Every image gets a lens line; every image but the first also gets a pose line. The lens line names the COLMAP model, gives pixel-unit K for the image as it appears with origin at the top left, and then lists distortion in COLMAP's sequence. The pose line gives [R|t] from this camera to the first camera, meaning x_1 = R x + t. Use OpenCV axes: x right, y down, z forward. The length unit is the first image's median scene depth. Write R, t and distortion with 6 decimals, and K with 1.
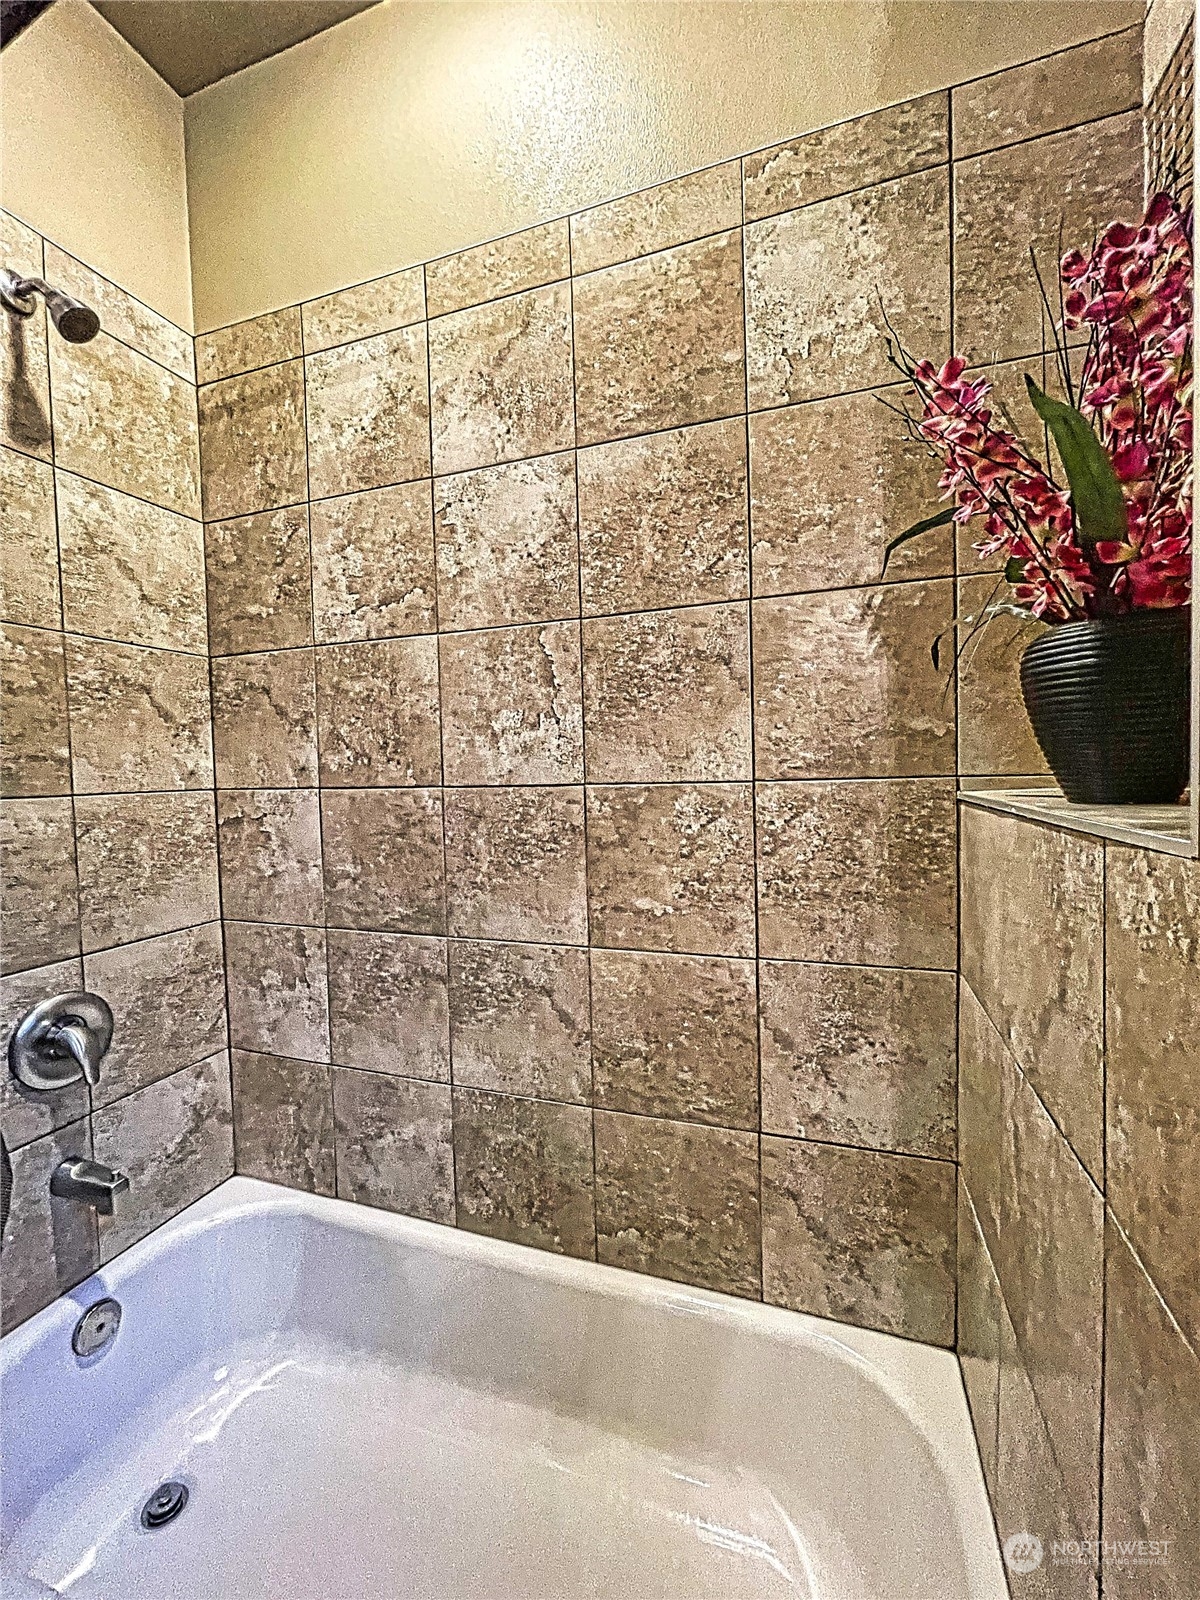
lens RADIAL K [[647.1, 0, 597.1], [0, 647.1, 797.3], [0, 0, 1]] dist [-0.005630, 0.000995]
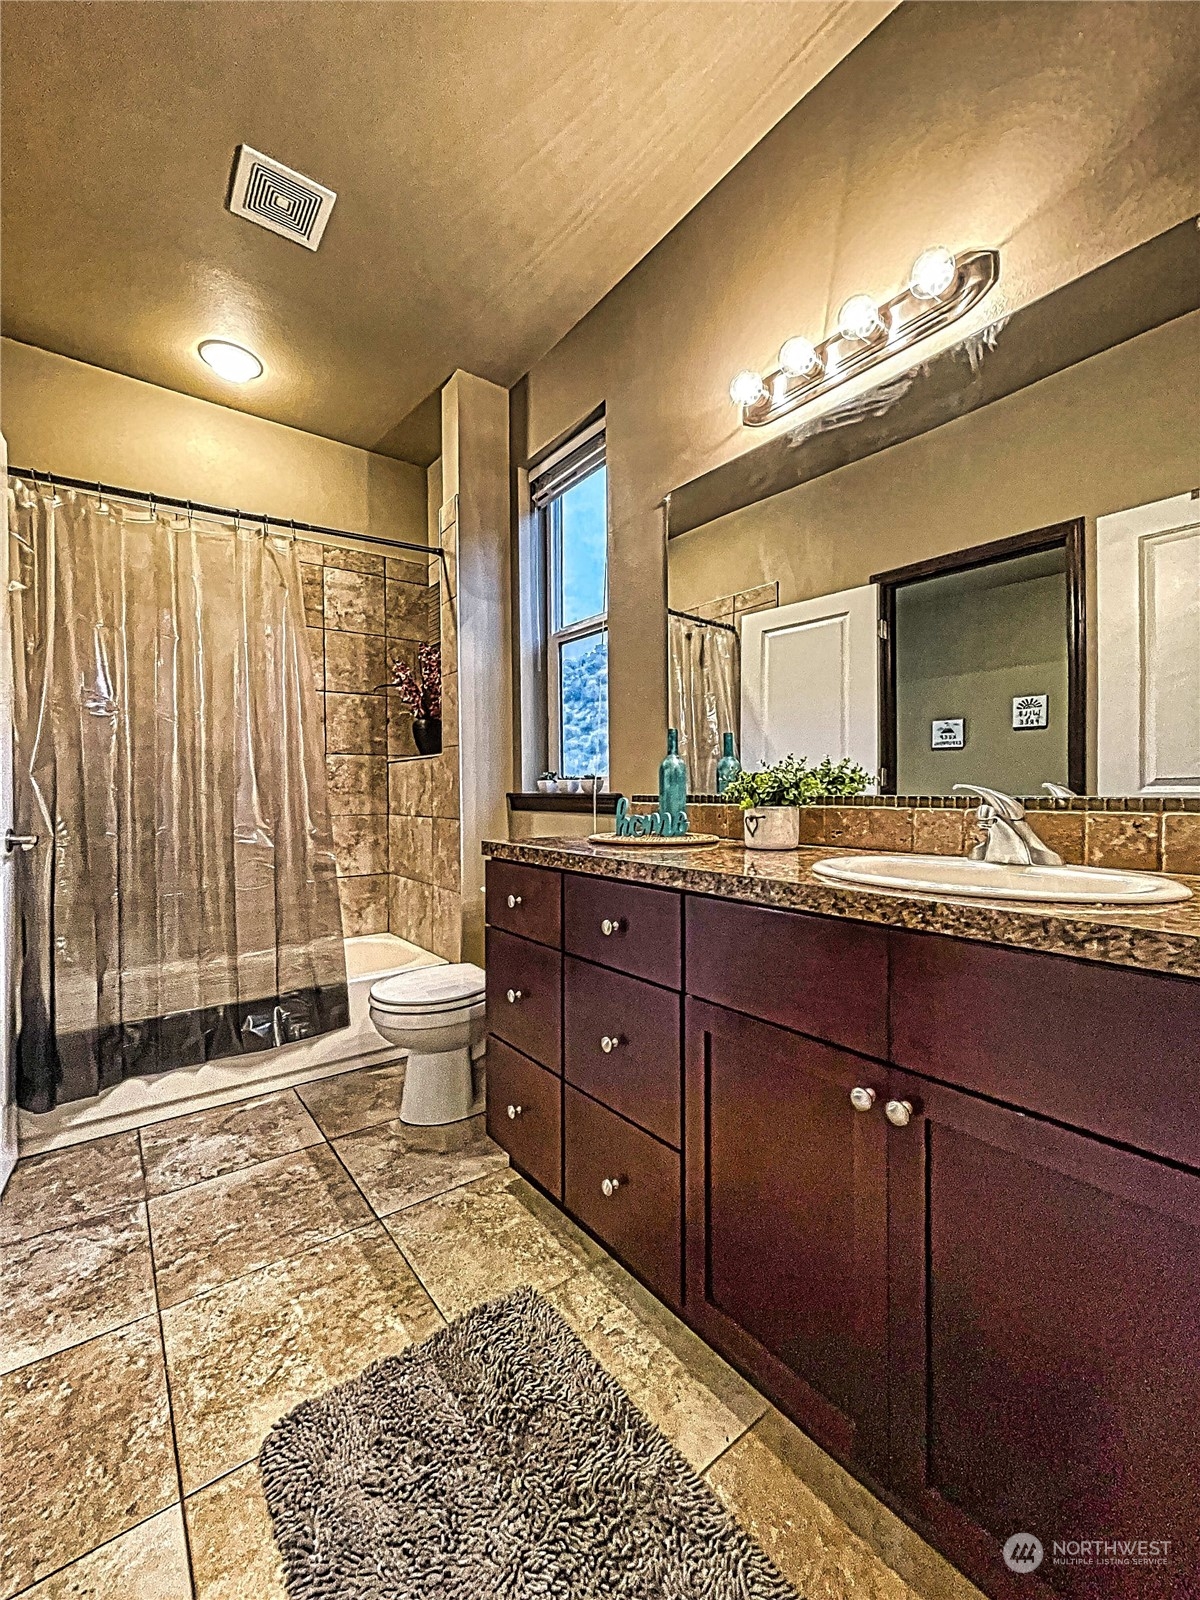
lens RADIAL K [[647.1, 0, 596.5], [0, 647.1, 798.6], [0, 0, 1]] dist [-0.005630, 0.000995]
pose [[0.545058, 0.011523, 0.838319, -1.607057], [0.024098, 0.999277, -0.029404, 0.306444], [-0.838052, 0.036229, 0.544386, -1.672370]]
